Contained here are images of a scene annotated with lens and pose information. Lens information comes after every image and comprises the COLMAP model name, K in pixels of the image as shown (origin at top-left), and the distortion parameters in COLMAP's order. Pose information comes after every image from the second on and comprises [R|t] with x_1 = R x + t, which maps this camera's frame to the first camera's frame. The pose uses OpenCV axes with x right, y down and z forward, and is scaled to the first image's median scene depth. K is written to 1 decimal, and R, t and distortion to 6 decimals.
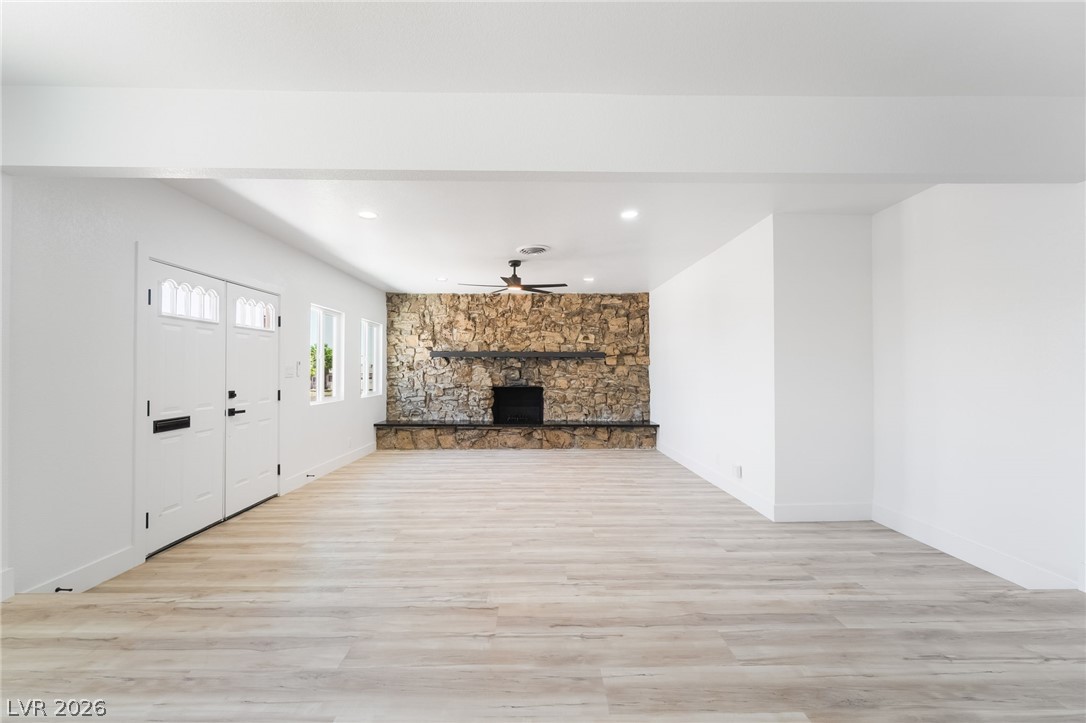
lens RADIAL K [[443.3, 0, 534.6], [0, 443.3, 364.1], [0, 0, 1]] dist [-0.004278, -0.000713]
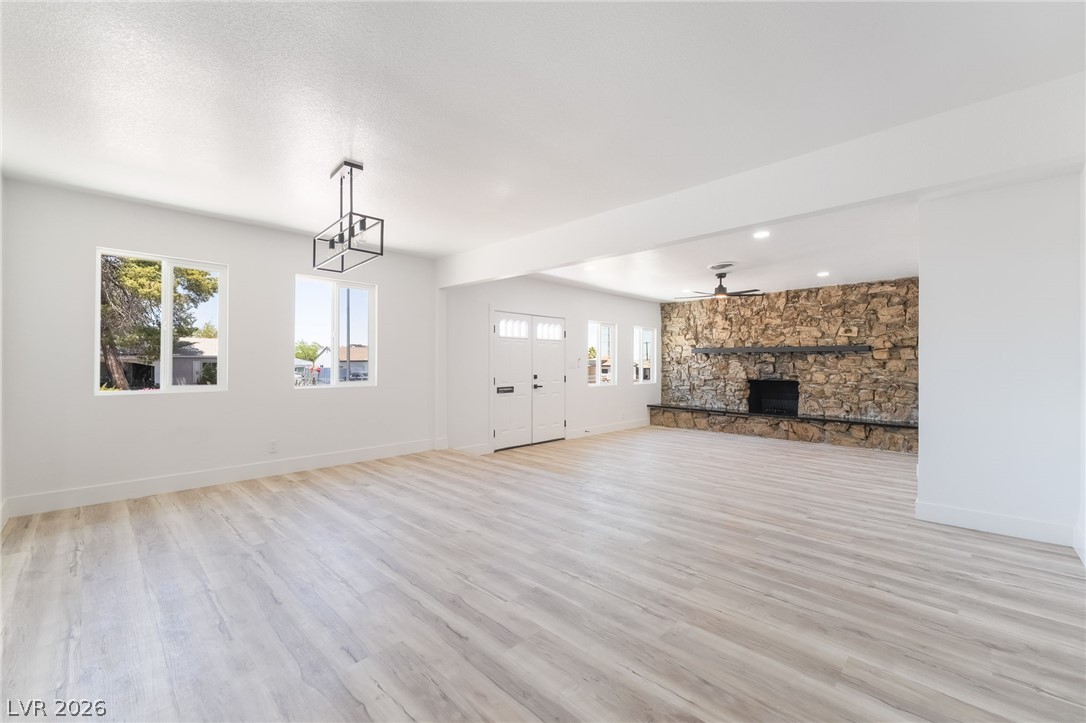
lens RADIAL K [[443.3, 0, 539.4], [0, 443.3, 359.6], [0, 0, 1]] dist [-0.004278, -0.000713]
pose [[0.700234, -0.004972, -0.713897, 0.354575], [0.006302, 0.999980, -0.000783, -0.000465], [0.713886, -0.003951, 0.700251, -0.151597]]
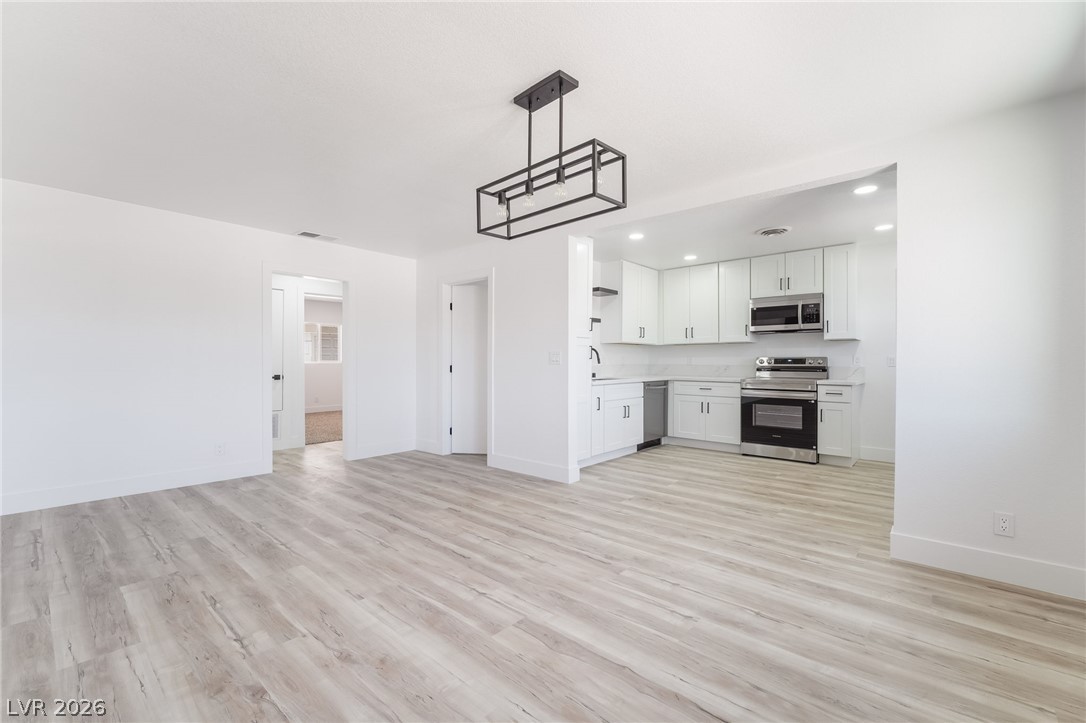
lens RADIAL K [[443.3, 0, 529.8], [0, 443.3, 363.3], [0, 0, 1]] dist [-0.004278, -0.000713]
pose [[-0.728262, -0.008386, 0.685247, -0.310887], [-0.012291, 0.999924, -0.000826, 0.007954], [-0.685188, -0.009024, -0.728310, 0.254941]]
